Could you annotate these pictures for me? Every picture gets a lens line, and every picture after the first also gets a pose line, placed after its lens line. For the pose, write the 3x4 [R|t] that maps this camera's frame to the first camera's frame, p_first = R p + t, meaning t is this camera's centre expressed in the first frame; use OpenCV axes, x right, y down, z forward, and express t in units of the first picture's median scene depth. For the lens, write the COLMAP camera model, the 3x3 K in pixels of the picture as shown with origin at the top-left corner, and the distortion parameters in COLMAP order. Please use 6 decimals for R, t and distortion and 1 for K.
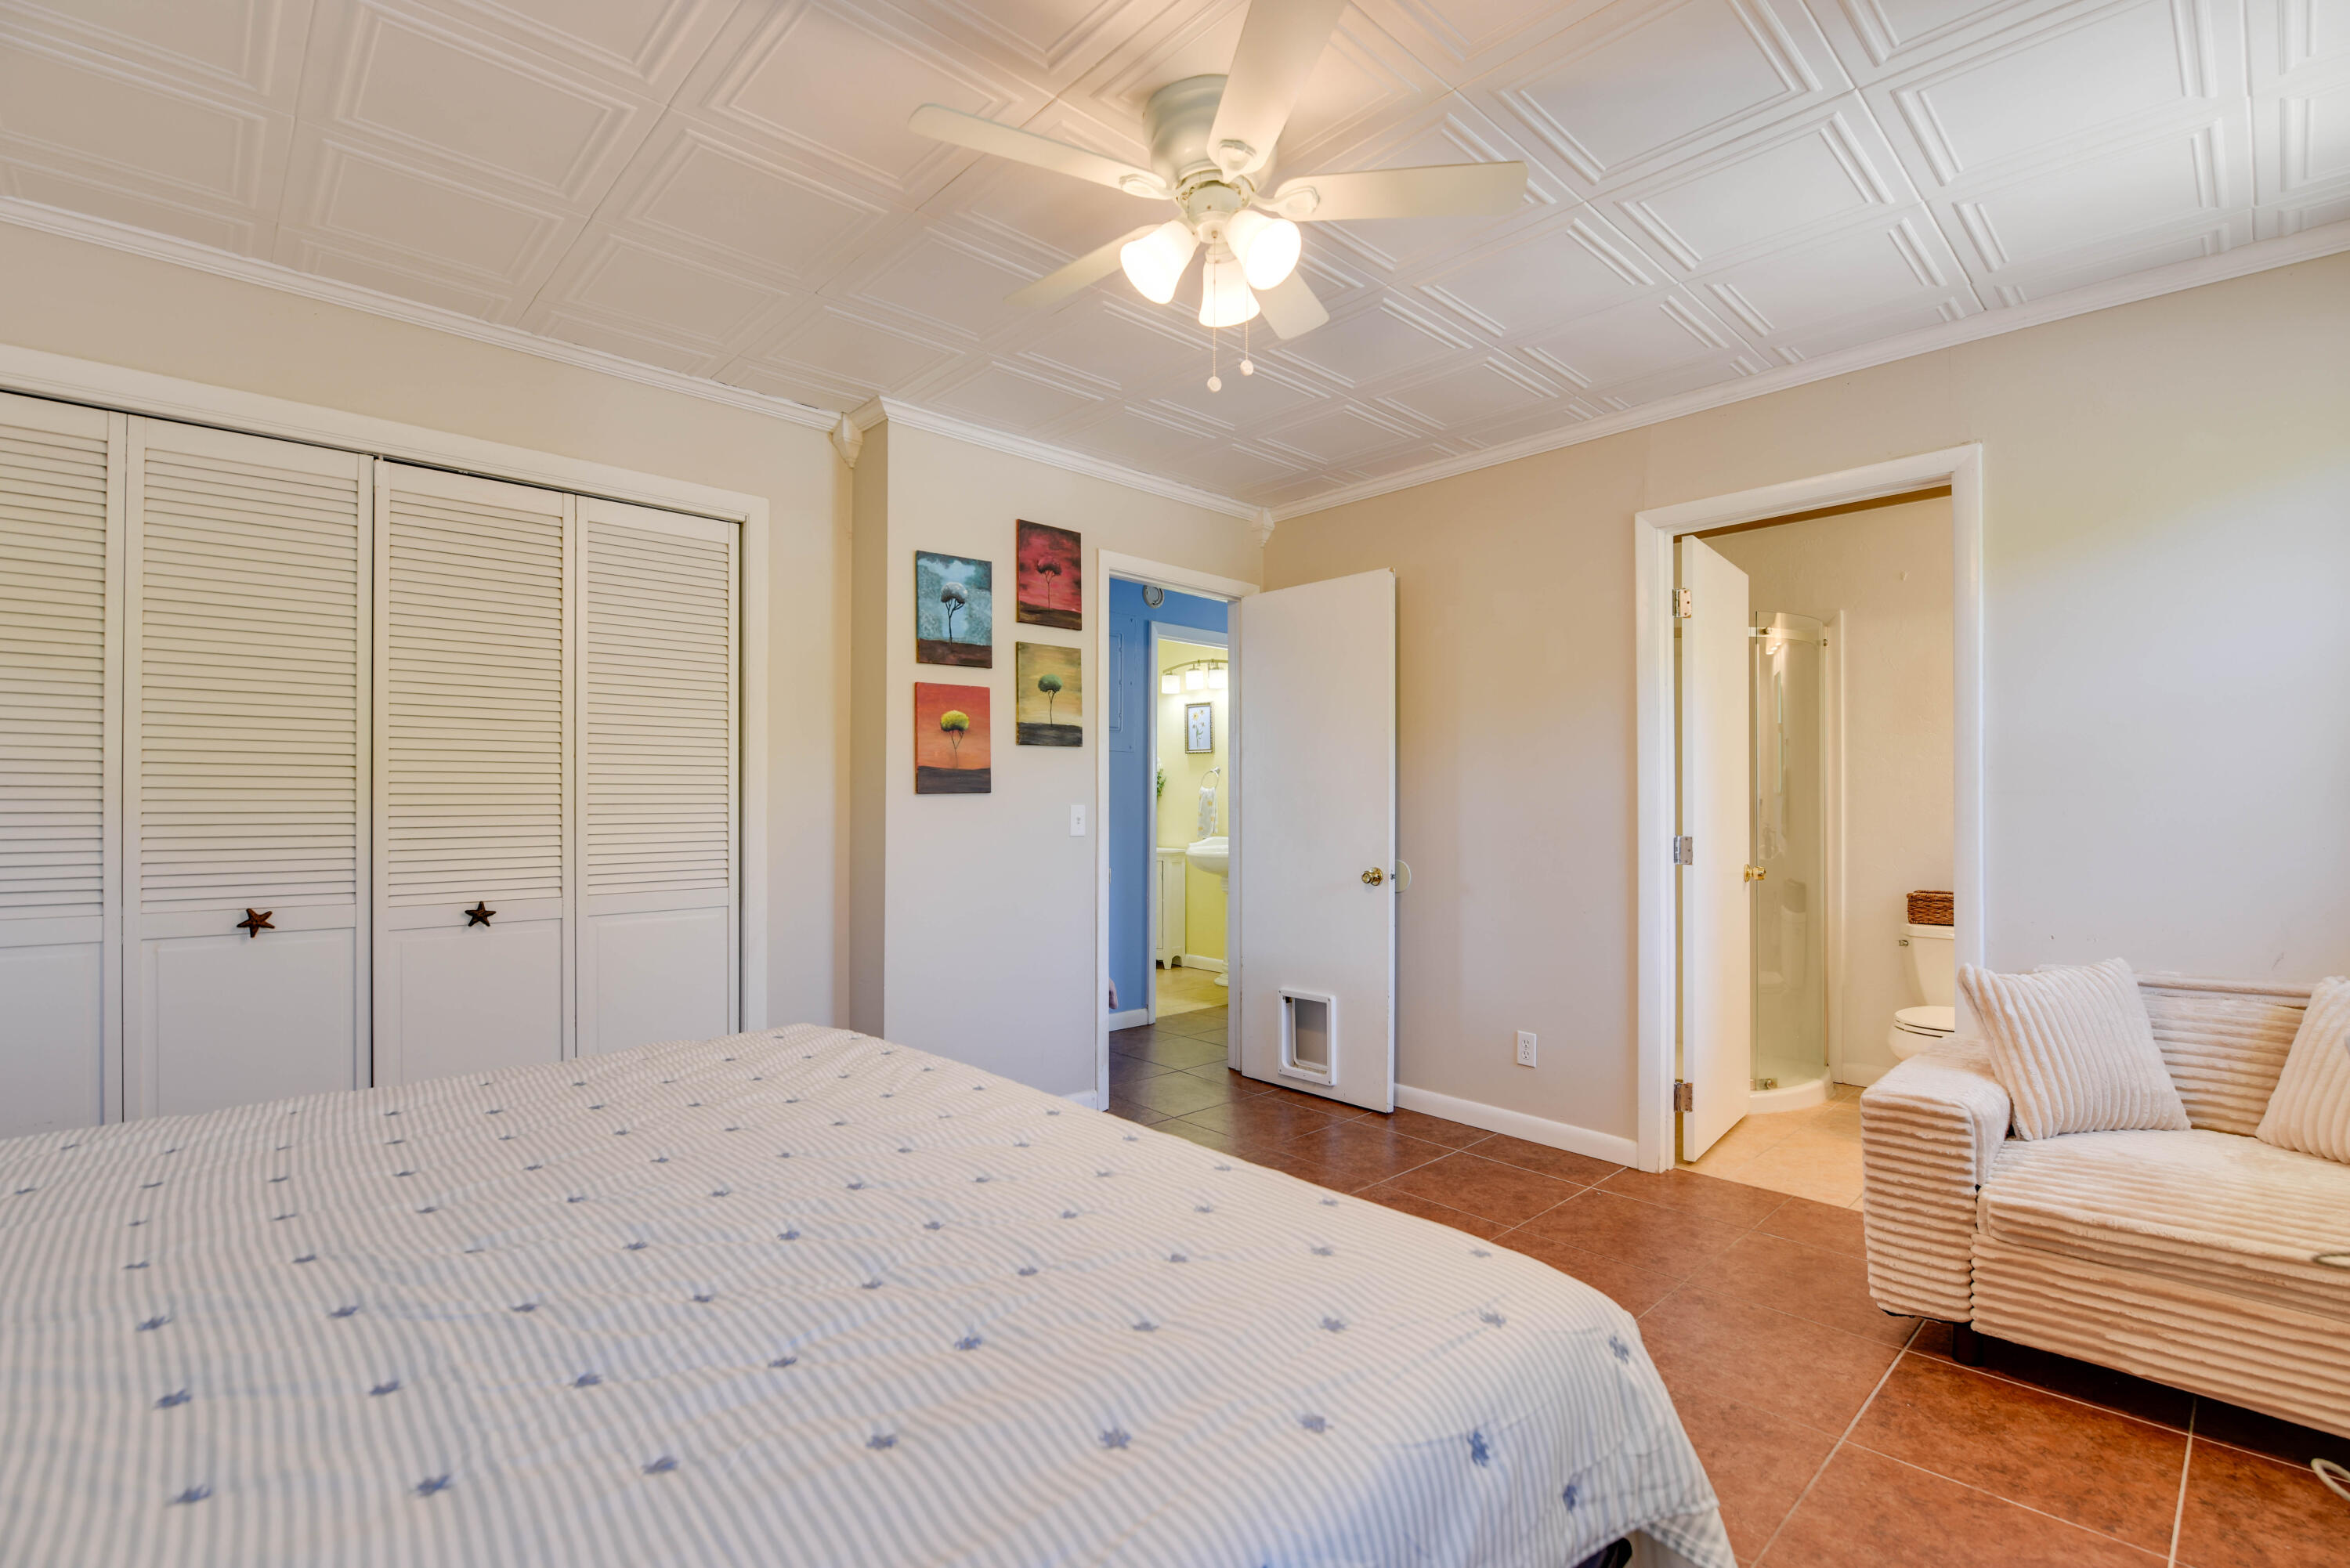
lens RADIAL K [[1038.7, 0, 1177.6], [0, 1038.7, 792.9], [0, 0, 1]] dist [-0.000657, -0.000044]
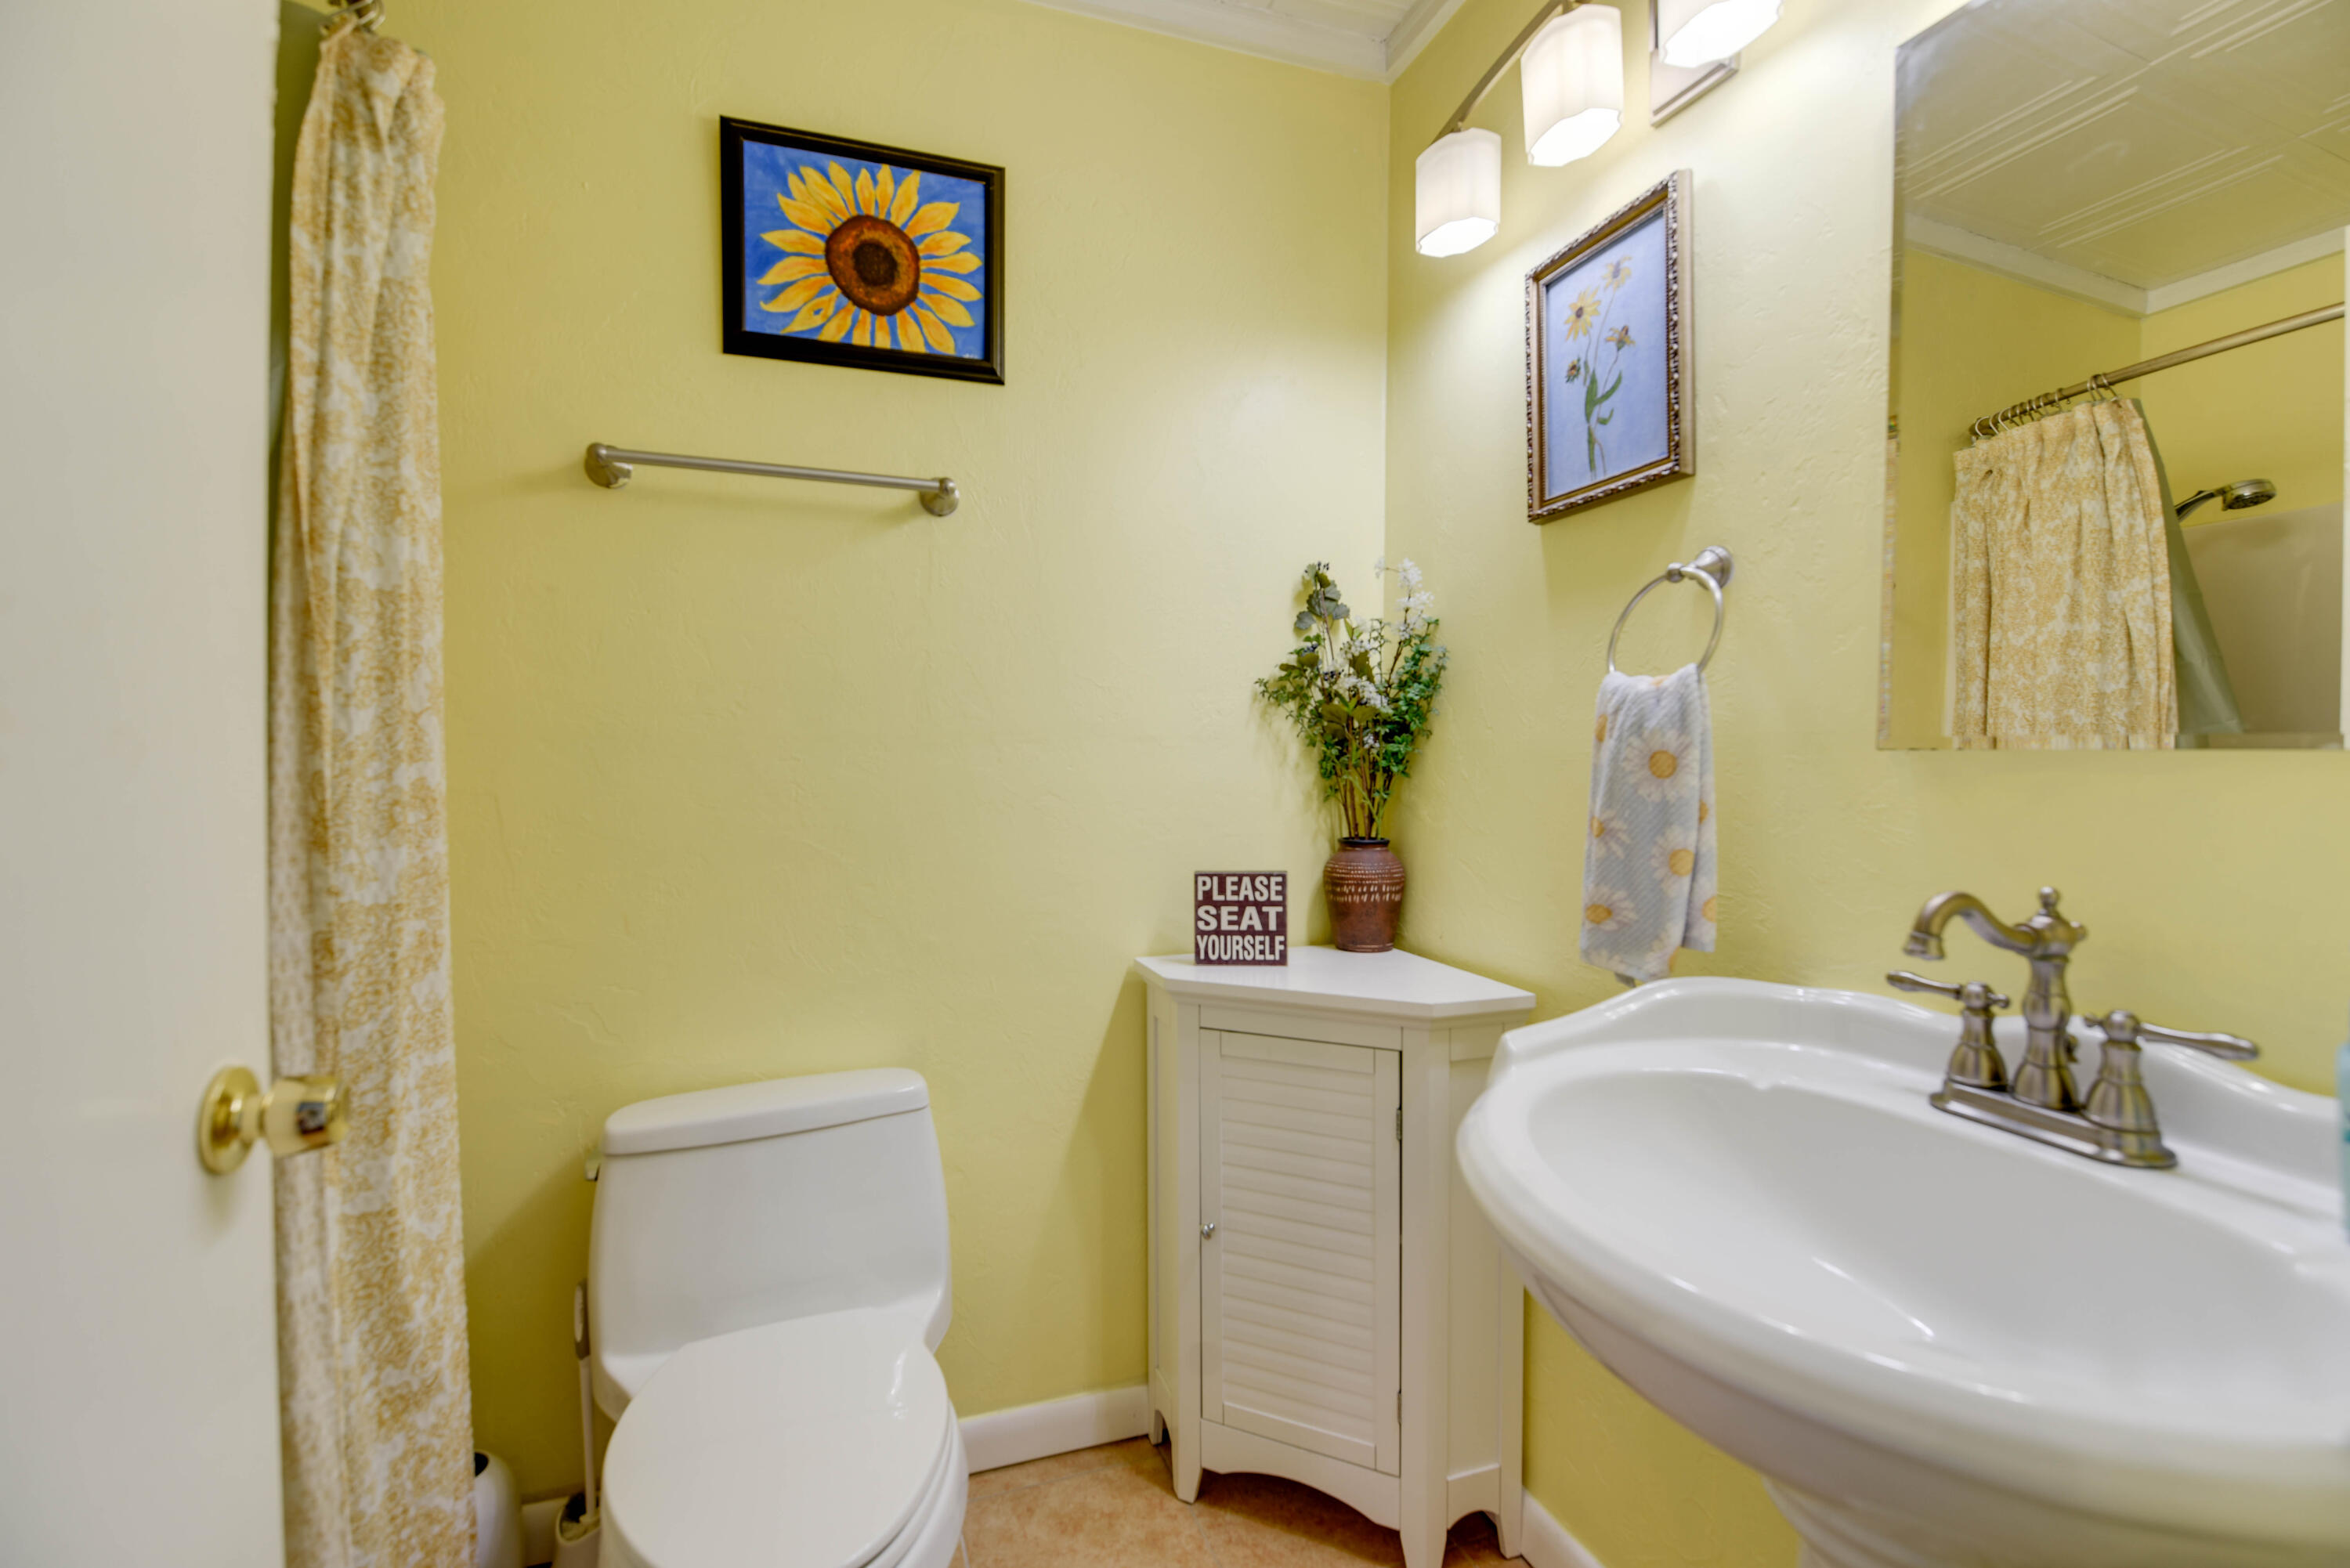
lens RADIAL K [[1038.7, 0, 1172.8], [0, 1038.7, 777.2], [0, 0, 1]] dist [-0.000657, -0.000044]
pose [[0.921915, 0.004860, -0.387363, 0.022298], [0.002837, 0.999810, 0.019296, 0.008517], [0.387383, -0.018888, 0.921725, 0.788059]]
